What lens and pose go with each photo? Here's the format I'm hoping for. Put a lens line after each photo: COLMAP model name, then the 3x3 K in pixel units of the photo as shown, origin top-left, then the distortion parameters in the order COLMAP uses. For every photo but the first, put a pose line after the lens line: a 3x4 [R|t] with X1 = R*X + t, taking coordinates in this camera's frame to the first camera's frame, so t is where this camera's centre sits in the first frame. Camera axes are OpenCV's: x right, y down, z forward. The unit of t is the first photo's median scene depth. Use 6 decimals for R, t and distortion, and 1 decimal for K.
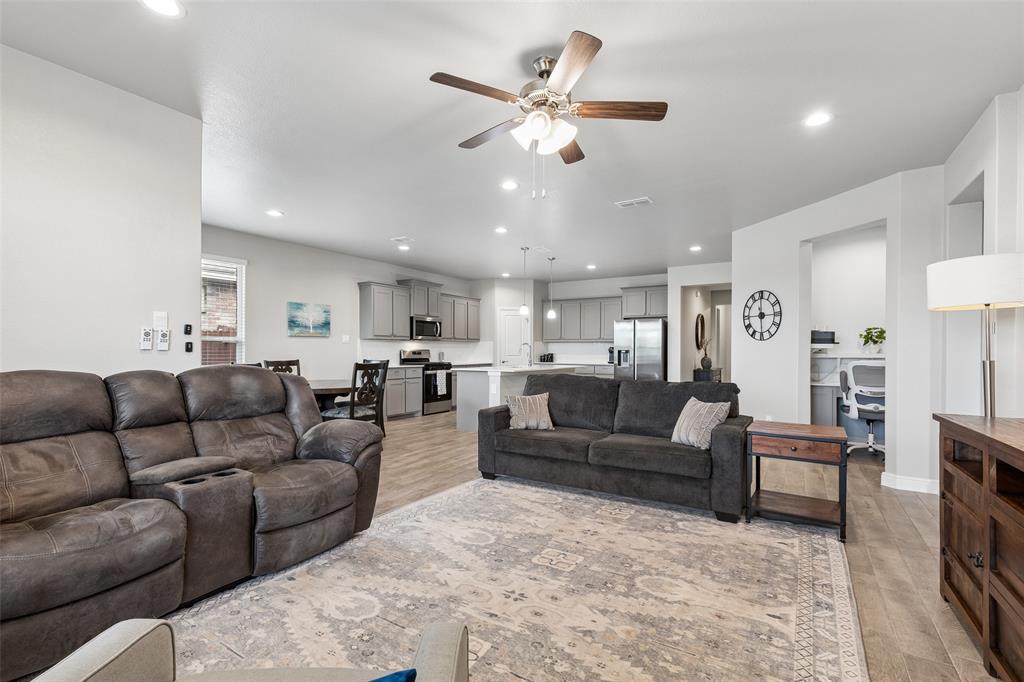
lens RADIAL K [[465.3, 0, 515.6], [0, 465.3, 346.8], [0, 0, 1]] dist [-0.001322, 0.000530]
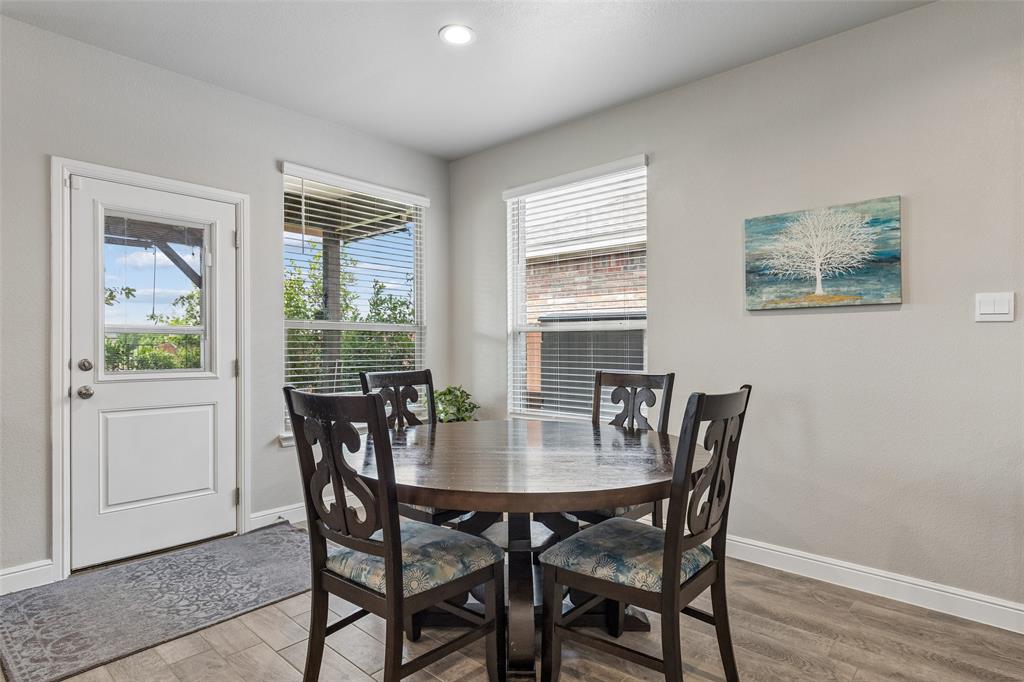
lens RADIAL K [[552.6, 0, 513.2], [0, 552.6, 343.8], [0, 0, 1]] dist [-0.005154, 0.000064]
pose [[-0.175146, -0.006262, -0.984523, -0.009169], [0.004578, 0.999964, -0.007175, 0.006698], [0.984532, -0.005764, -0.175111, 0.857186]]
